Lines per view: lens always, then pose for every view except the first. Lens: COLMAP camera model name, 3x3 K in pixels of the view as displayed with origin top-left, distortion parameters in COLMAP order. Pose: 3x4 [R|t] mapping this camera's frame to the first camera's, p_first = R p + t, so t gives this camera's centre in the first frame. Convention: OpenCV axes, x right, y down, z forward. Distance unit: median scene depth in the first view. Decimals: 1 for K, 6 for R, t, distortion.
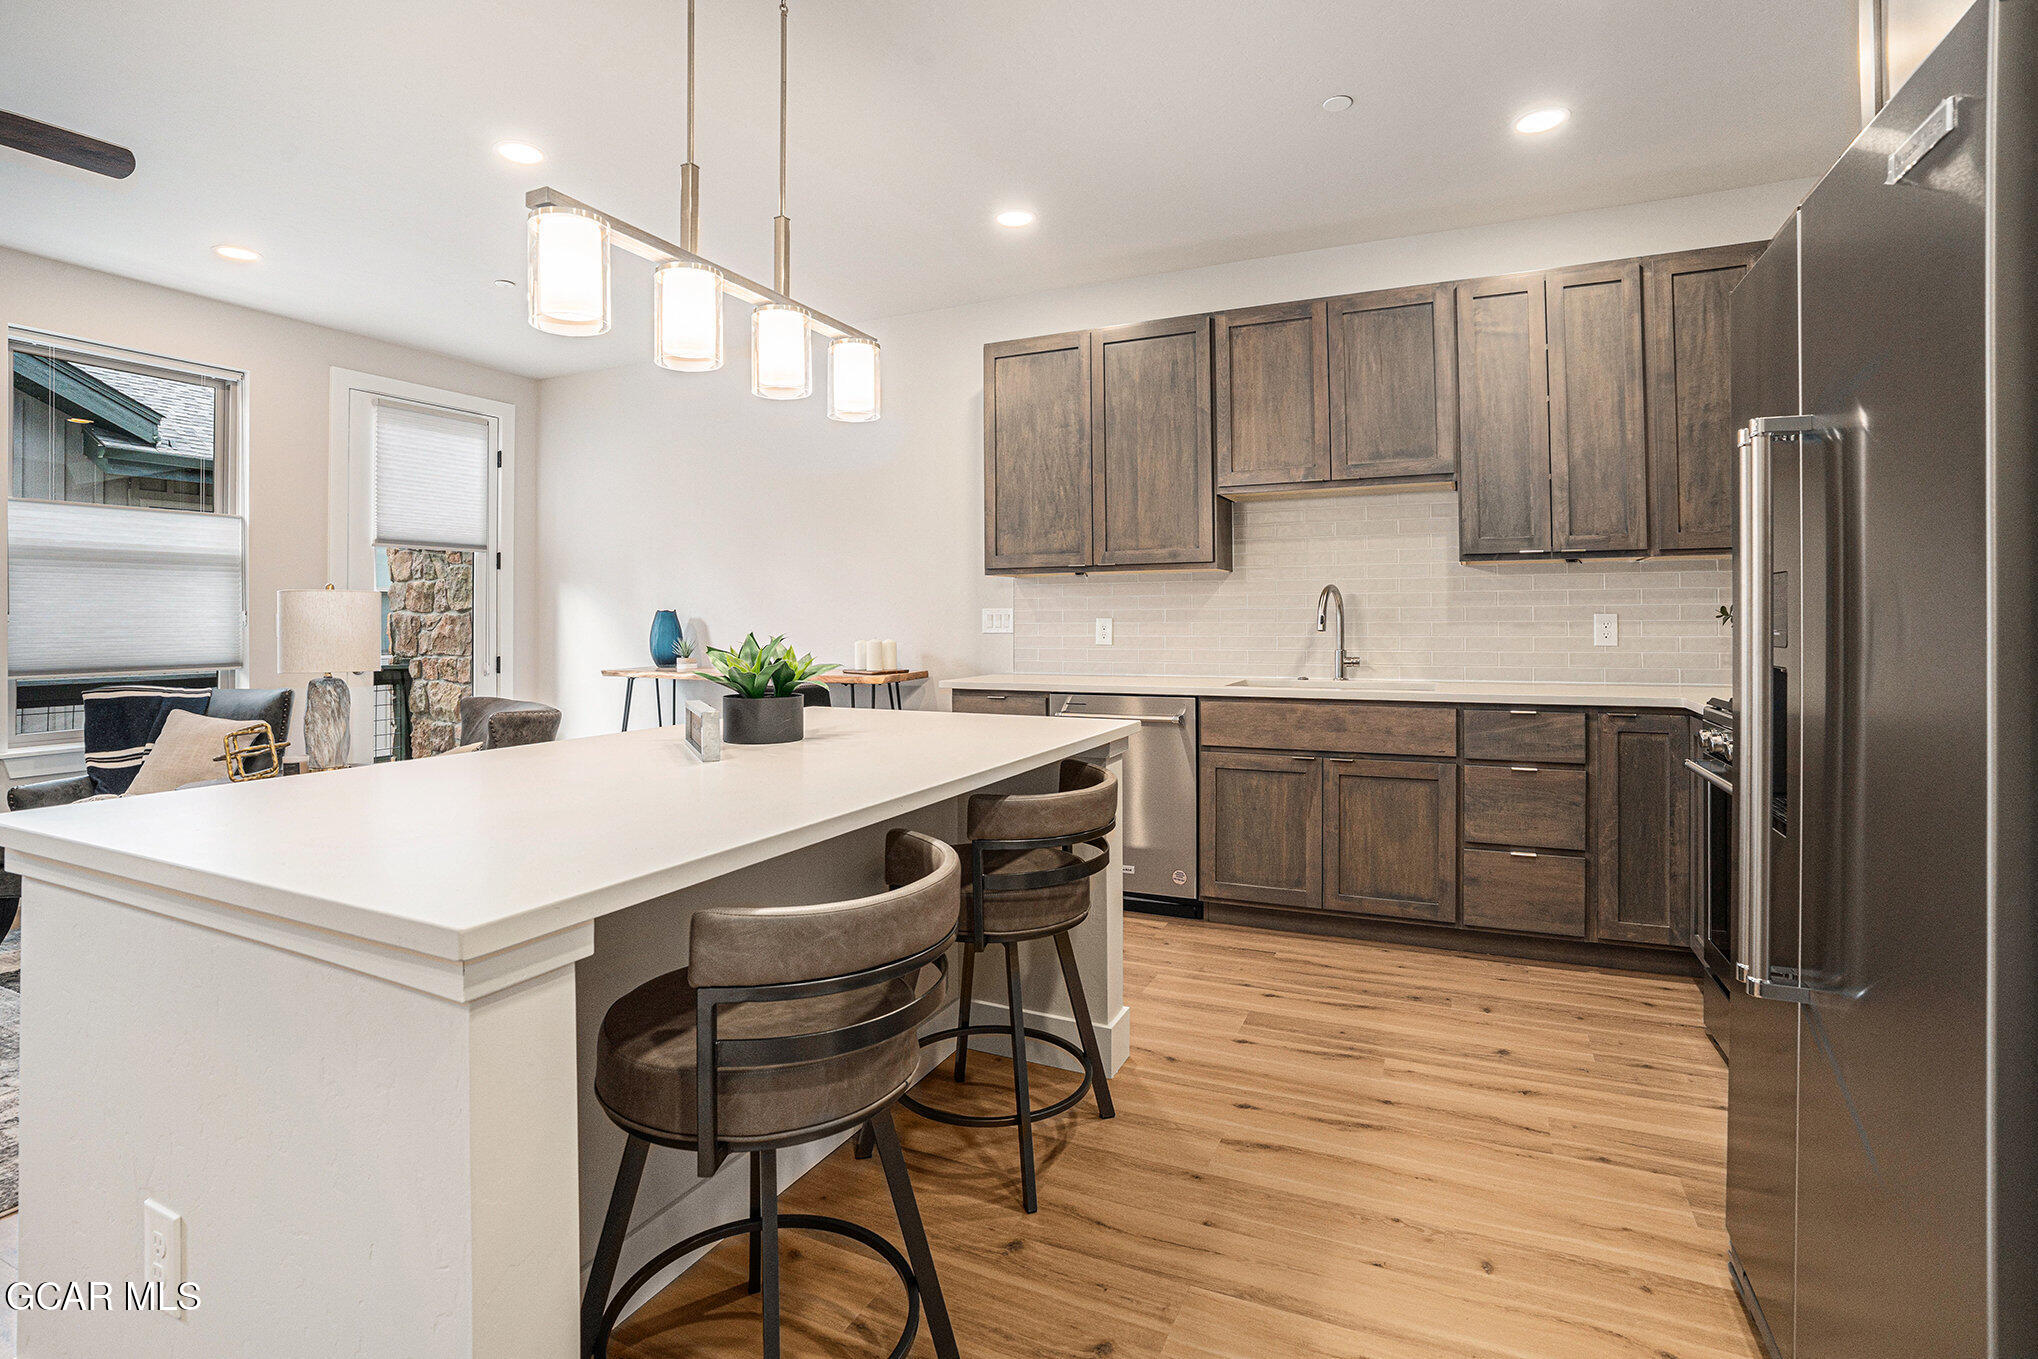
lens RADIAL K [[948.2, 0, 1017.3], [0, 948.2, 622.3], [0, 0, 1]] dist [-0.079591, 0.025748]
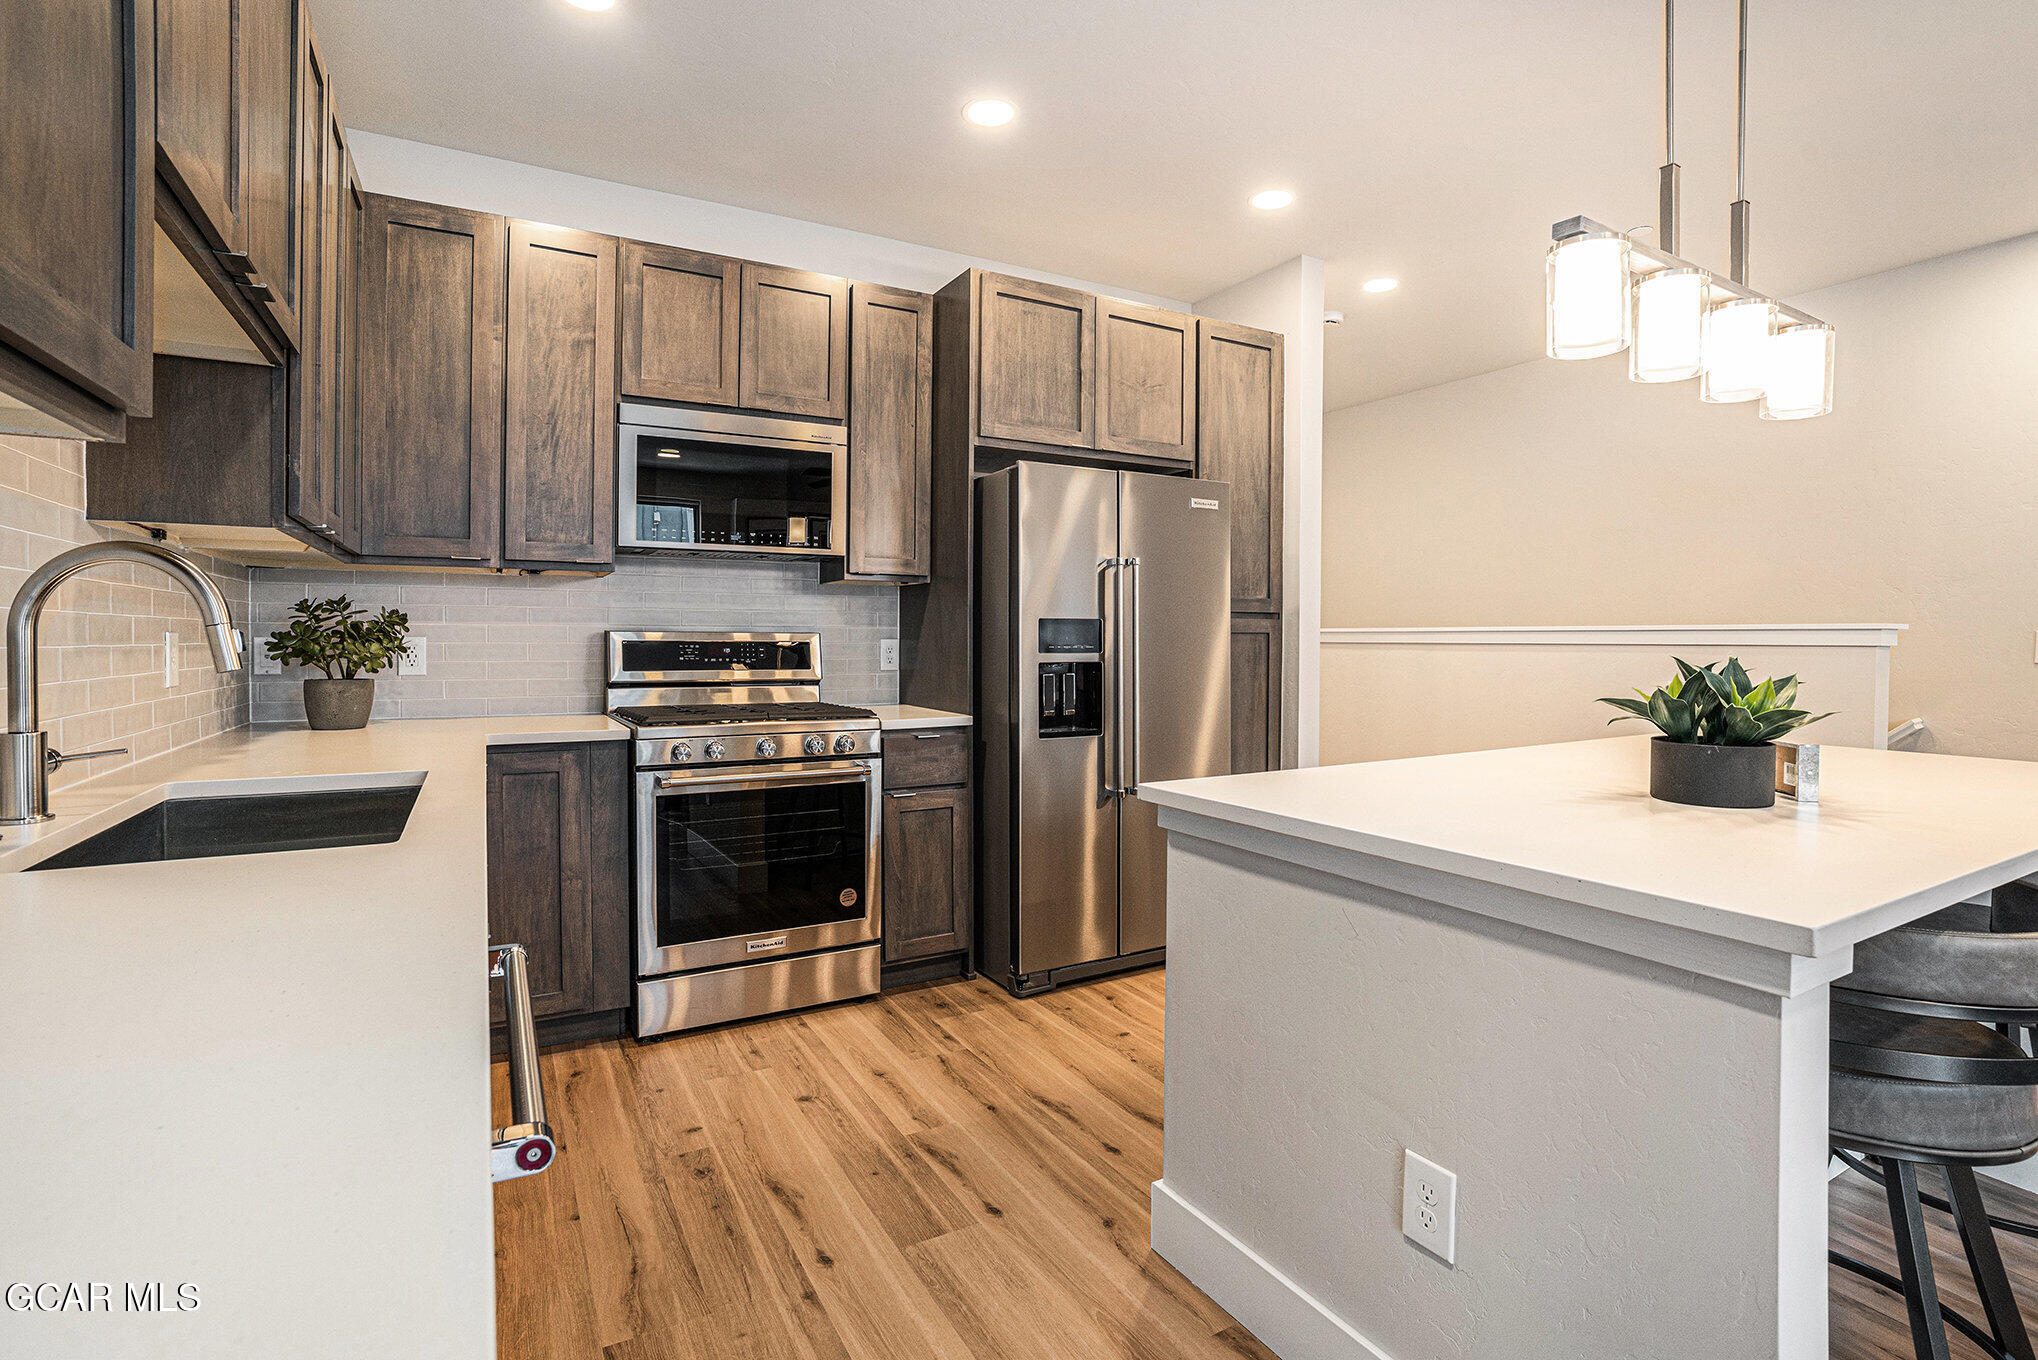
lens RADIAL K [[946.7, 0, 1003.9], [0, 946.7, 680.6], [0, 0, 1]] dist [-0.060594, 0.025543]
pose [[-0.806308, -0.021925, 0.591090, -0.136550], [-0.000486, 0.999337, 0.036405, -0.003765], [-0.591496, 0.029066, -0.805784, 1.083868]]
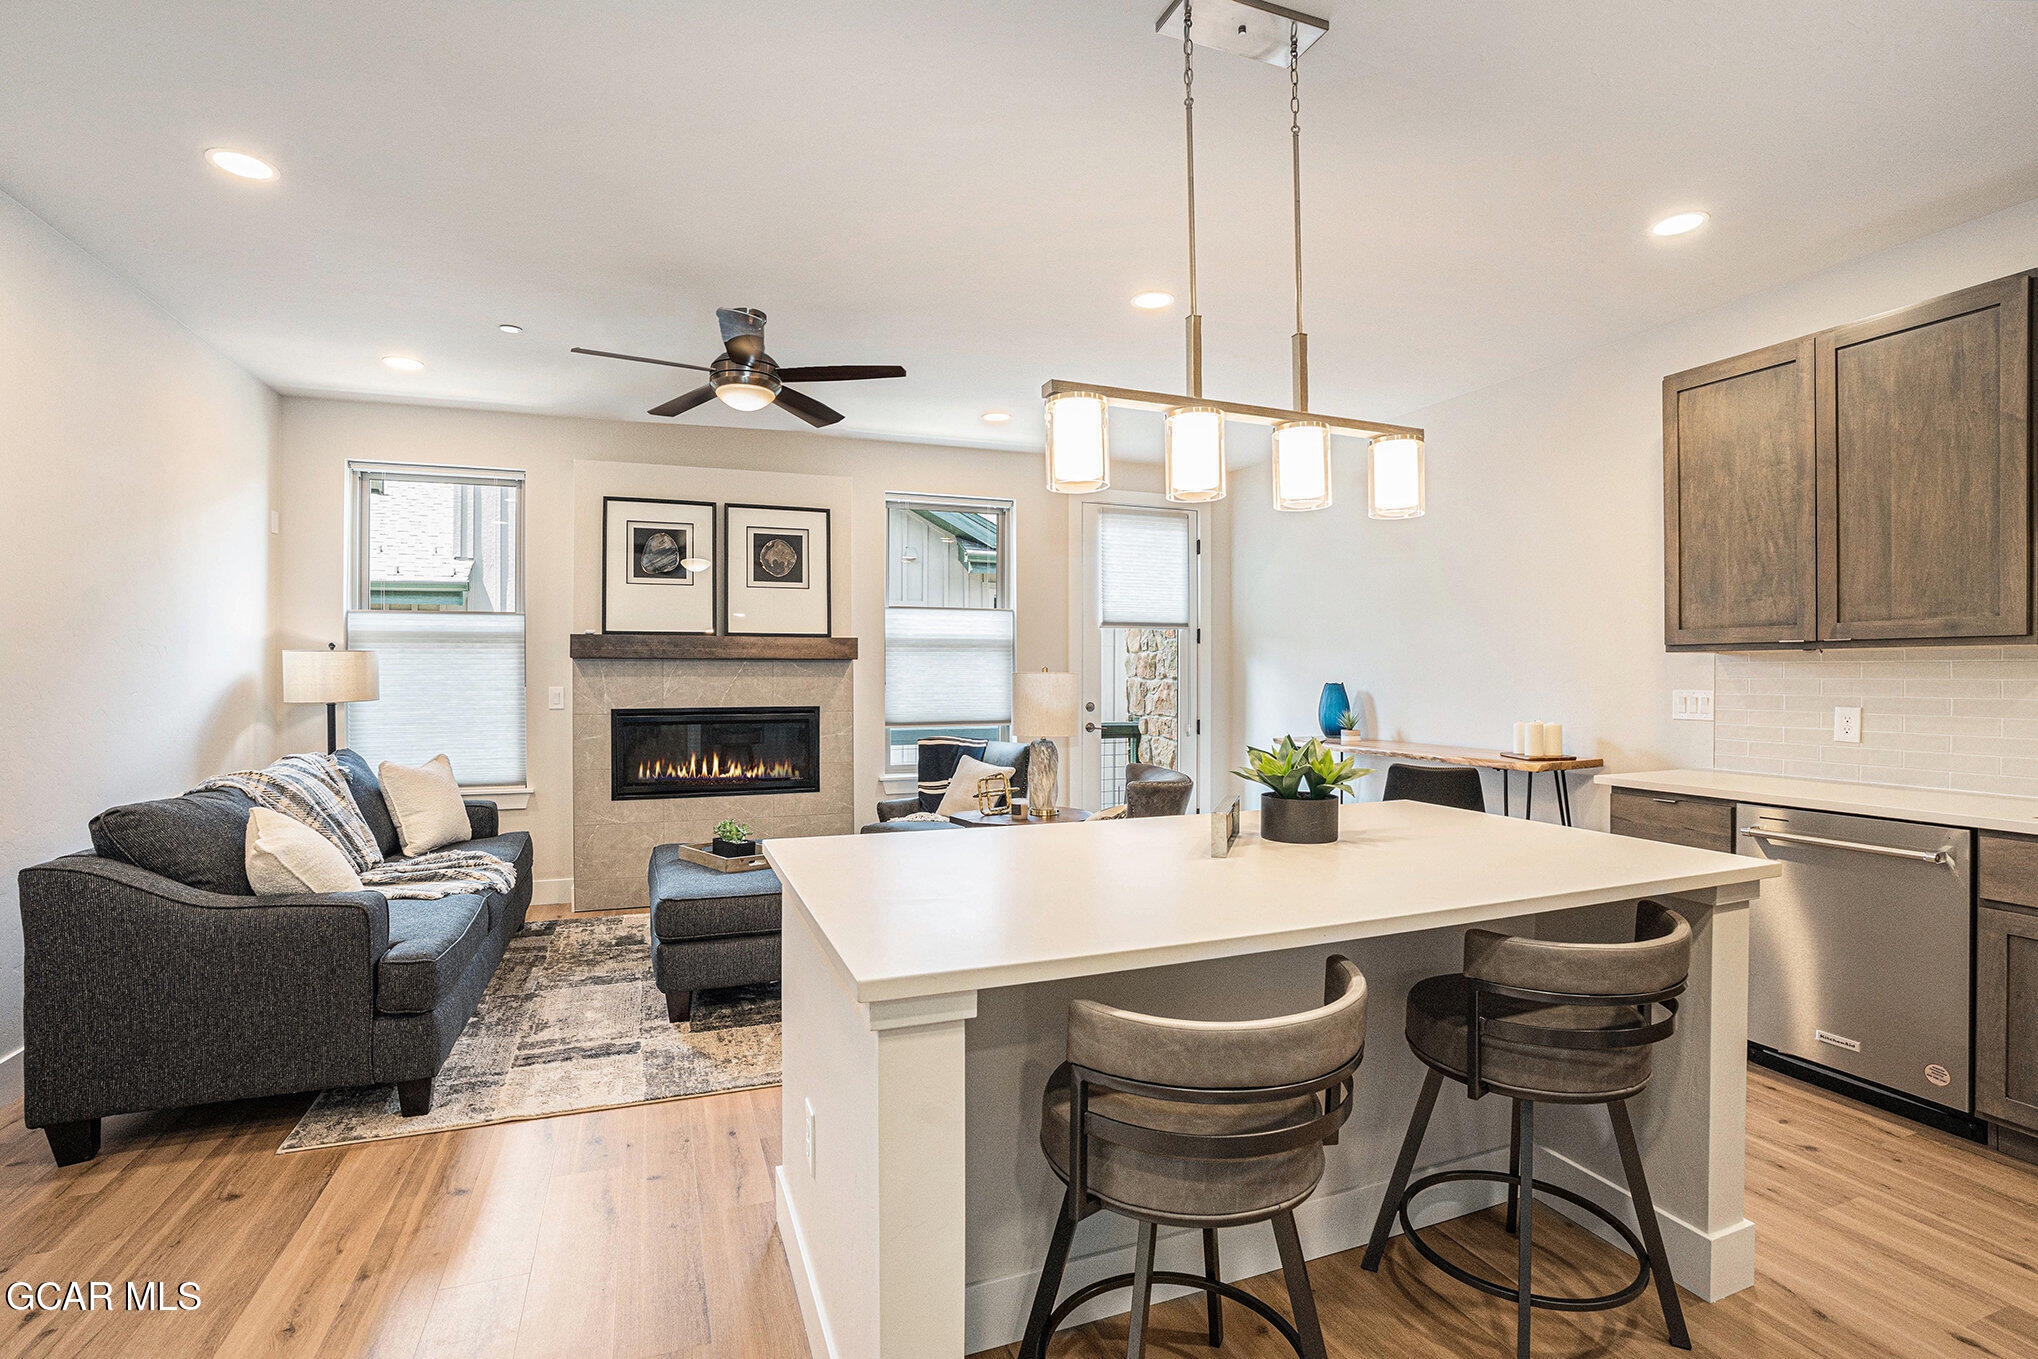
lens RADIAL K [[932.7, 0, 1023.6], [0, 932.7, 691.8], [0, 0, 1]] dist [-0.069952, 0.022877]
pose [[0.725979, 0.017903, -0.687484, 0.118285], [-0.005746, 0.999784, 0.019968, -0.031017], [0.687693, -0.010546, 0.725925, 0.025946]]
